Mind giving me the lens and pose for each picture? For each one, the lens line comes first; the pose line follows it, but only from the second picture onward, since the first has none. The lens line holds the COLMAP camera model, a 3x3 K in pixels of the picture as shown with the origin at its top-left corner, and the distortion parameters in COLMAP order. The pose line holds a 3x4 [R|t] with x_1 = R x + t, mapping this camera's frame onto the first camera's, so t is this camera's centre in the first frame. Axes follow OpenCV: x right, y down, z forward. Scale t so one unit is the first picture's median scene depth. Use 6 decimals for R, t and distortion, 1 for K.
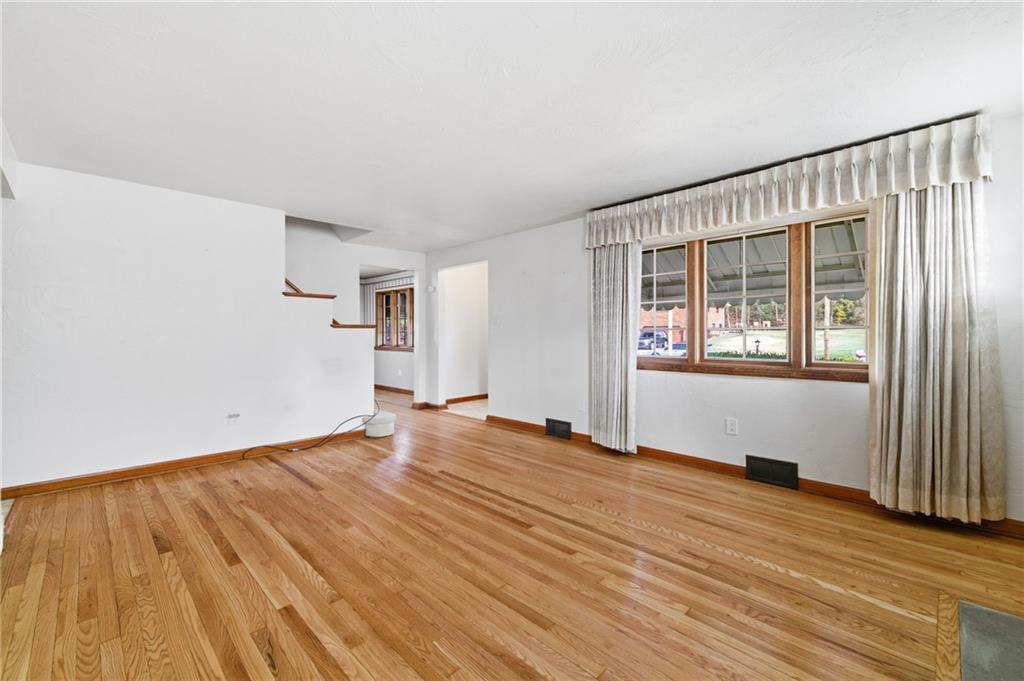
lens RADIAL K [[434.5, 0, 510.2], [0, 434.5, 343.4], [0, 0, 1]] dist [0.011171, -0.002277]
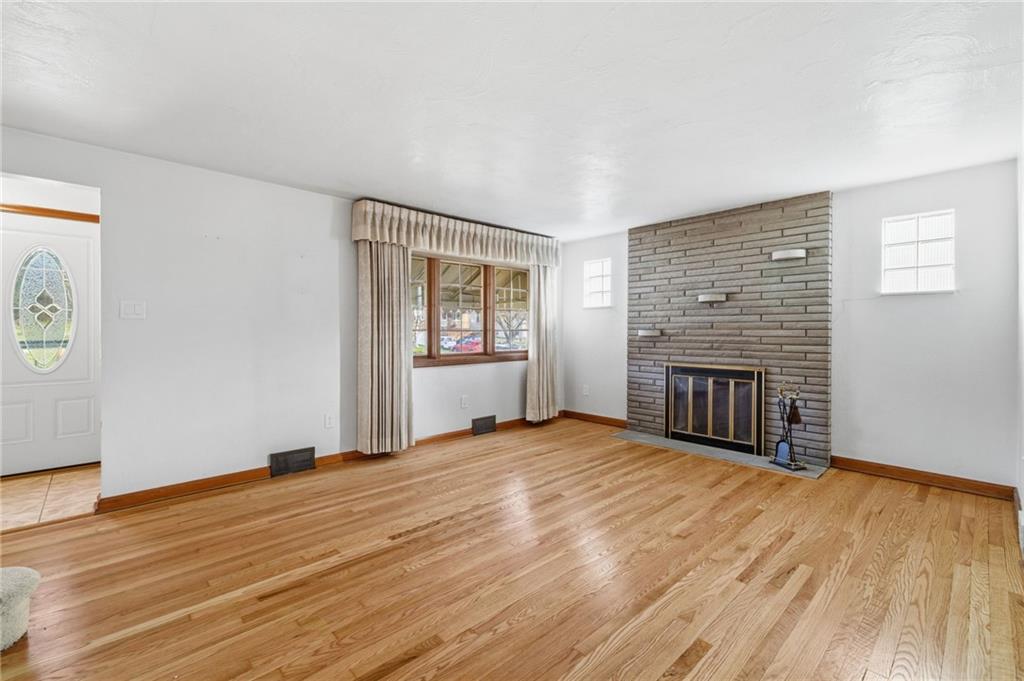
lens RADIAL K [[440.9, 0, 512.6], [0, 440.9, 338.0], [0, 0, 1]] dist [0.009002, -0.000904]
pose [[0.019793, -0.014140, 0.999704, -1.026899], [0.020851, 0.999688, 0.013727, -0.030335], [-0.999587, 0.020573, 0.020082, 0.961288]]
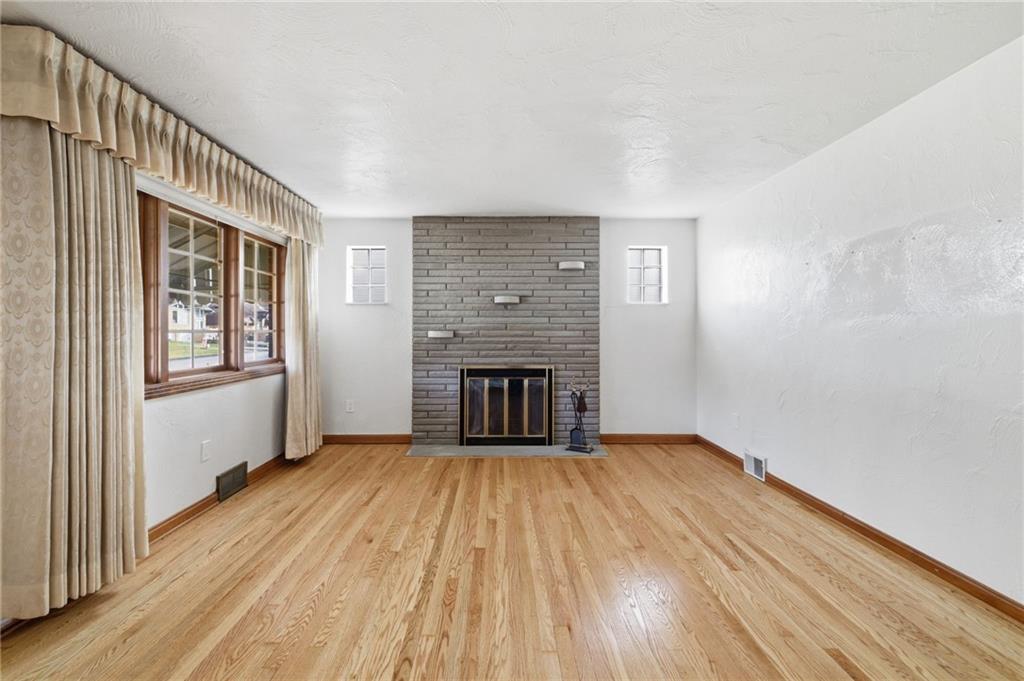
lens RADIAL K [[434.5, 0, 504.5], [0, 434.5, 332.9], [0, 0, 1]] dist [0.011171, -0.002277]
pose [[-0.716749, 0.001197, 0.697330, -0.551516], [0.016991, 0.999732, 0.015748, -0.039779], [-0.697124, 0.023136, -0.716577, 1.403185]]
